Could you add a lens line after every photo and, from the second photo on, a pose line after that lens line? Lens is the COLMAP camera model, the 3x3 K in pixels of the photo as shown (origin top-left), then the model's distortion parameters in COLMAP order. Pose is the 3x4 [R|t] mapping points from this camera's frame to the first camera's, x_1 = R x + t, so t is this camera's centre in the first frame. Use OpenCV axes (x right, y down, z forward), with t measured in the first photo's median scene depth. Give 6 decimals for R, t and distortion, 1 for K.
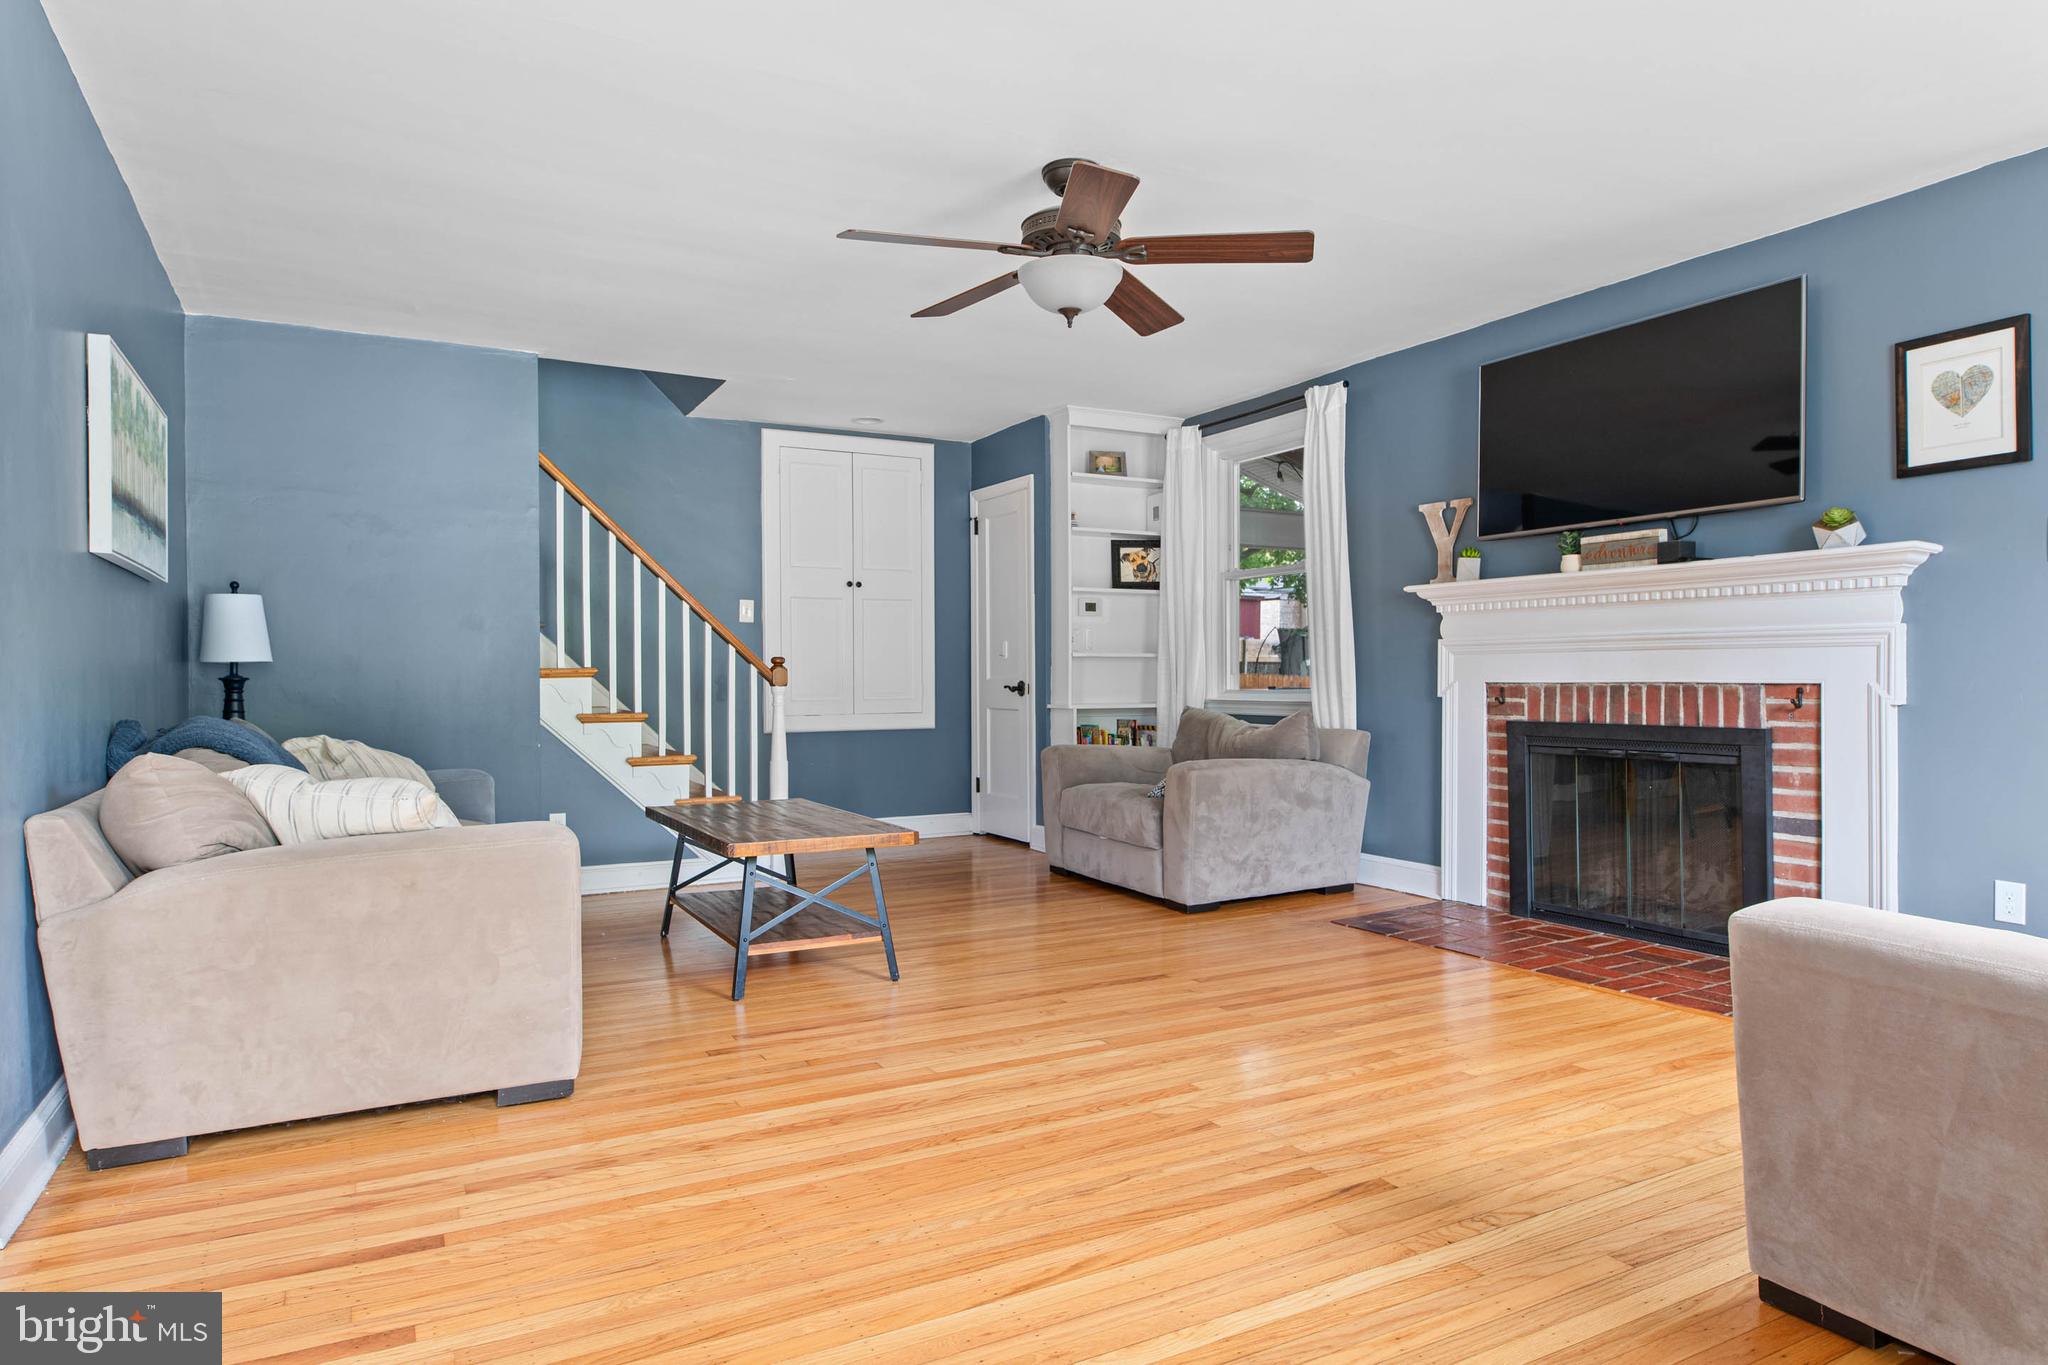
lens RADIAL K [[1177.0, 0, 1014.3], [0, 1177.0, 681.6], [0, 0, 1]] dist [-0.006352, 0.005492]
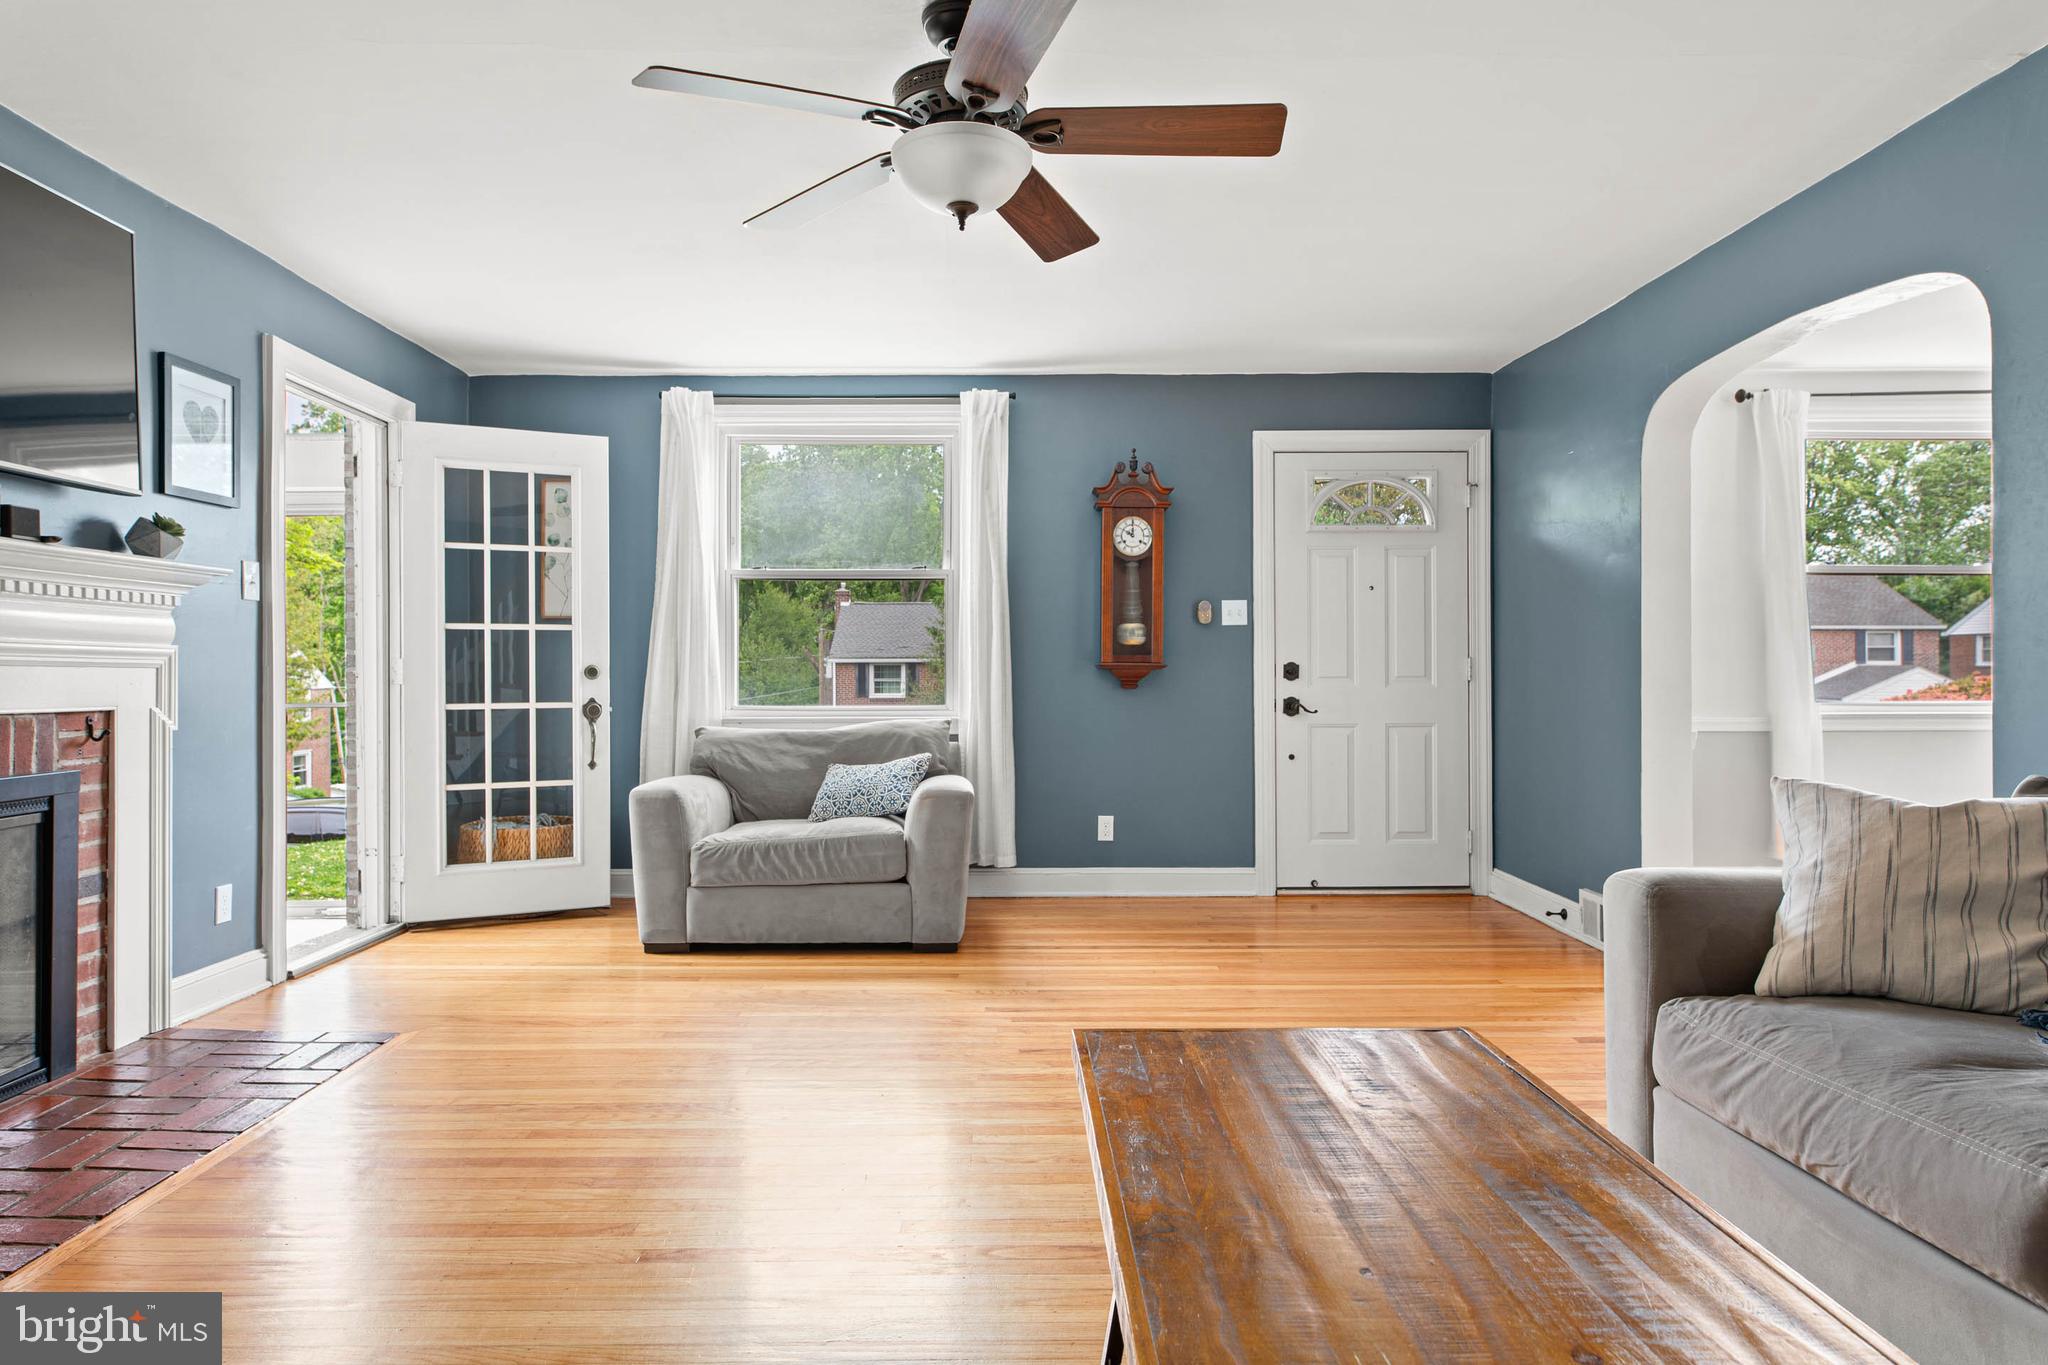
lens RADIAL K [[1177.0, 0, 1016.8], [0, 1177.0, 679.4], [0, 0, 1]] dist [-0.006352, 0.005492]
pose [[-0.882778, 0.009117, 0.469702, -0.283031], [0.009574, 0.999953, -0.001415, -0.012882], [-0.469693, 0.003247, -0.882824, 1.416886]]
